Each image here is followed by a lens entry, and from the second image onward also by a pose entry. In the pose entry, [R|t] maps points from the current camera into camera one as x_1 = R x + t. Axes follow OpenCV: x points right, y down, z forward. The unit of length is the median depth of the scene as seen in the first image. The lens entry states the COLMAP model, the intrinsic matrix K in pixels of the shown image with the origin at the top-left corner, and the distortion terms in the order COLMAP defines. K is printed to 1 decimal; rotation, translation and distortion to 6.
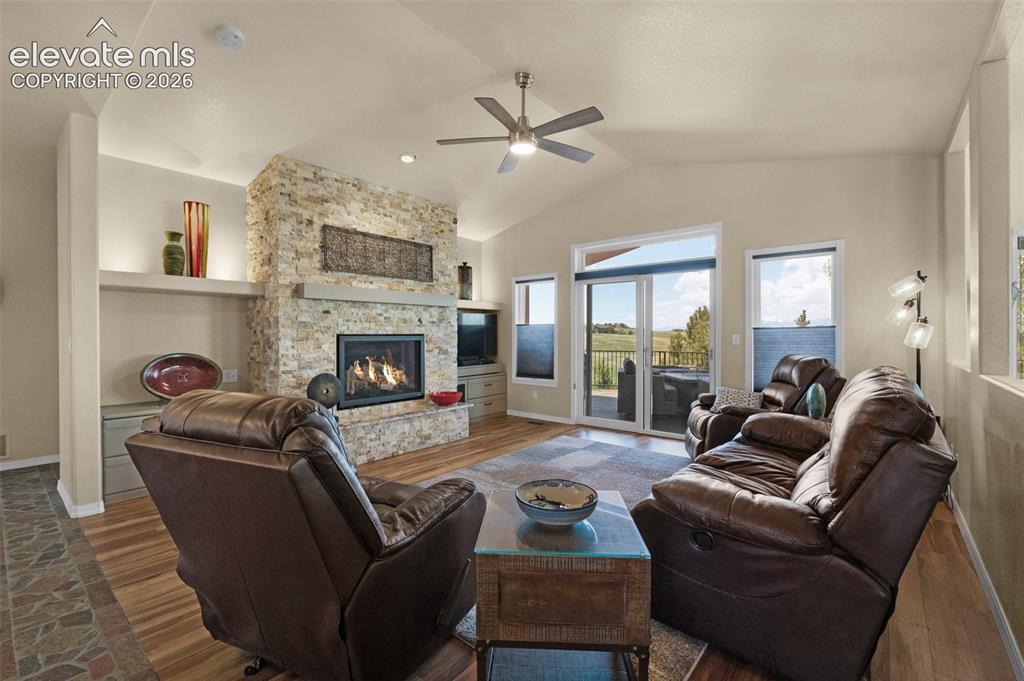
lens RADIAL K [[440.4, 0, 512.7], [0, 440.4, 336.3], [0, 0, 1]] dist [0.011948, -0.002628]
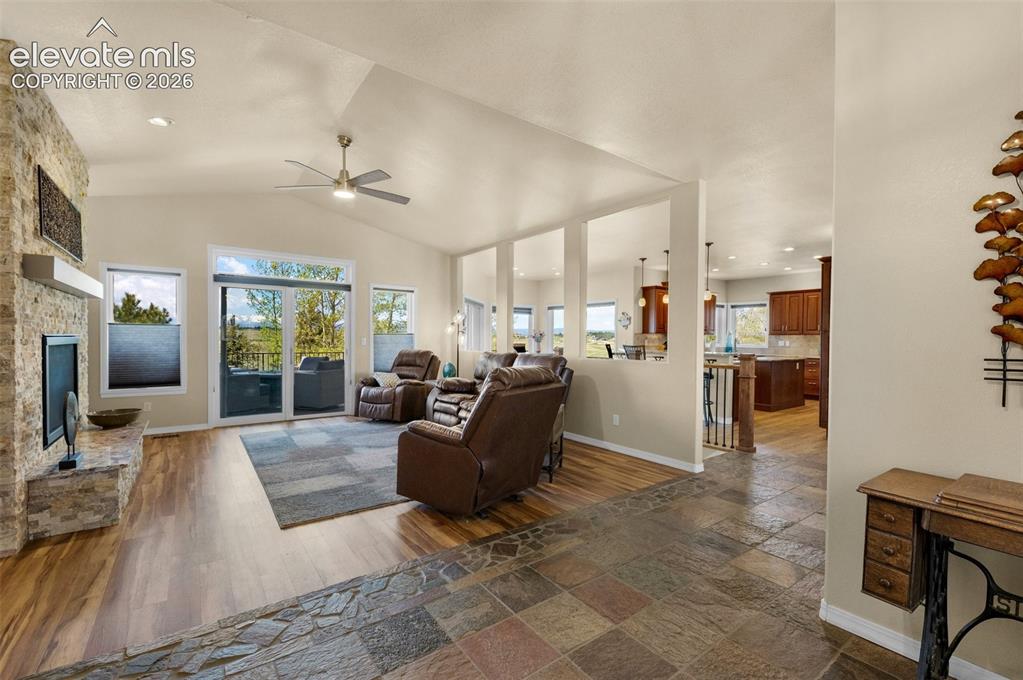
lens RADIAL K [[439.9, 0, 504.7], [0, 439.9, 345.8], [0, 0, 1]] dist [0.011948, -0.002628]
pose [[0.247500, -0.011756, 0.968817, -0.780222], [-0.004994, 0.999898, 0.013409, 0.000200], [-0.968875, -0.008157, 0.247416, 0.153599]]
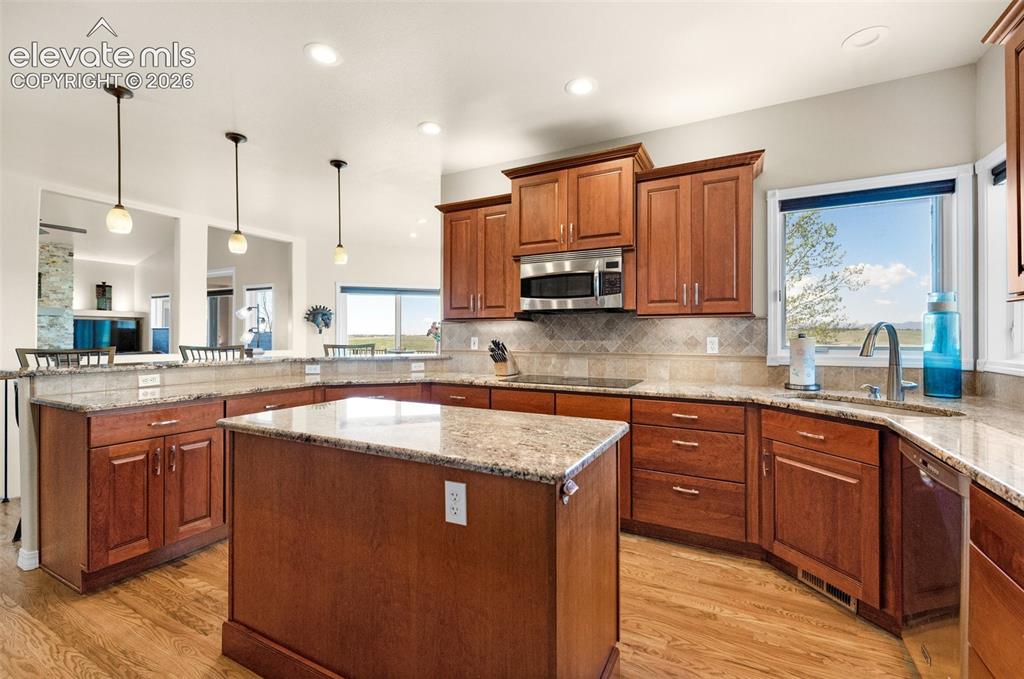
lens RADIAL K [[440.4, 0, 503.6], [0, 440.4, 335.1], [0, 0, 1]] dist [0.011948, -0.002628]
pose [[0.979583, 0.004925, 0.200979, 1.068979], [-0.003679, 0.999972, -0.006571, -0.001279], [-0.201006, 0.005697, 0.979573, -0.753745]]
